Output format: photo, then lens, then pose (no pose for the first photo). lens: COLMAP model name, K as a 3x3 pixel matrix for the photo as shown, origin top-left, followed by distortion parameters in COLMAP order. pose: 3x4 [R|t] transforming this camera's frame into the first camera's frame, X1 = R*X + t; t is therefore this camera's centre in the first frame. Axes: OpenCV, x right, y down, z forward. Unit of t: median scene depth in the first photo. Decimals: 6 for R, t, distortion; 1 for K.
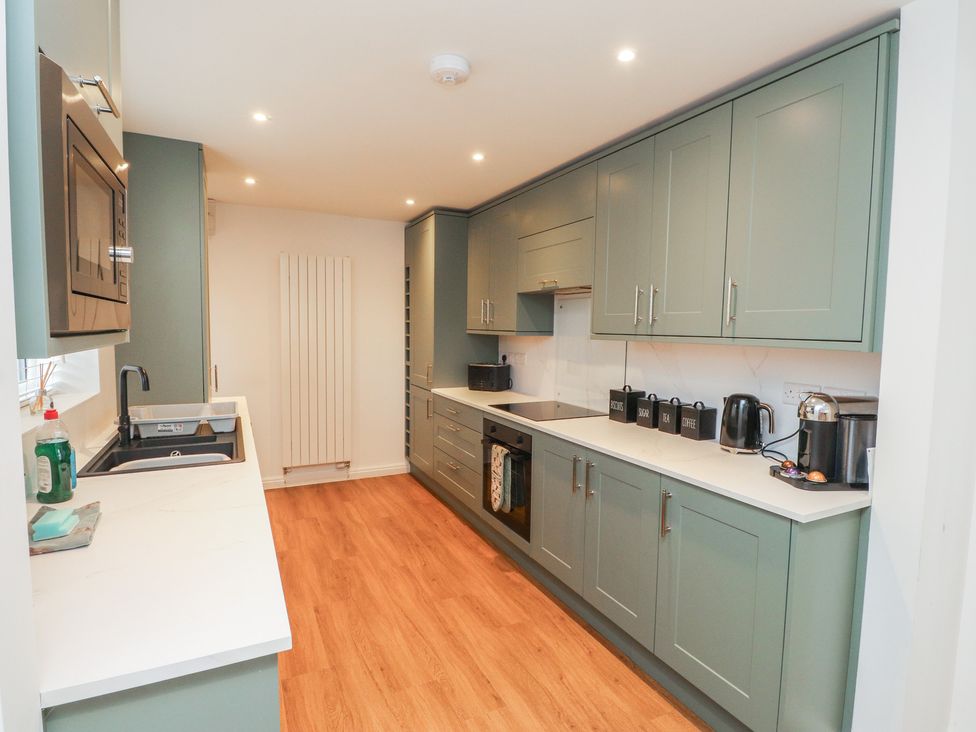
lens RADIAL K [[508.7, 0, 480.7], [0, 508.7, 362.7], [0, 0, 1]] dist [-0.004601, -0.011031]
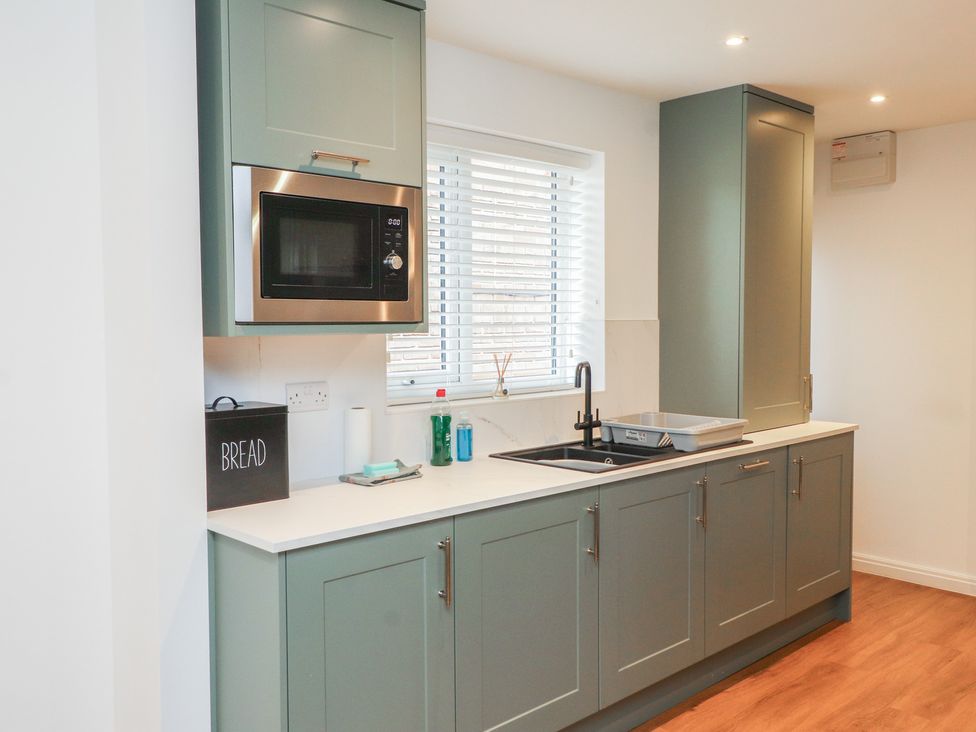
lens RADIAL K [[866.0, 0, 482.9], [0, 866.0, 355.4], [0, 0, 1]] dist [0.003879, 0.007369]
pose [[0.293555, 0.027288, -0.955553, 0.737941], [-0.060655, 0.998110, 0.009870, -0.009102], [0.954016, 0.055062, 0.294655, 0.297014]]
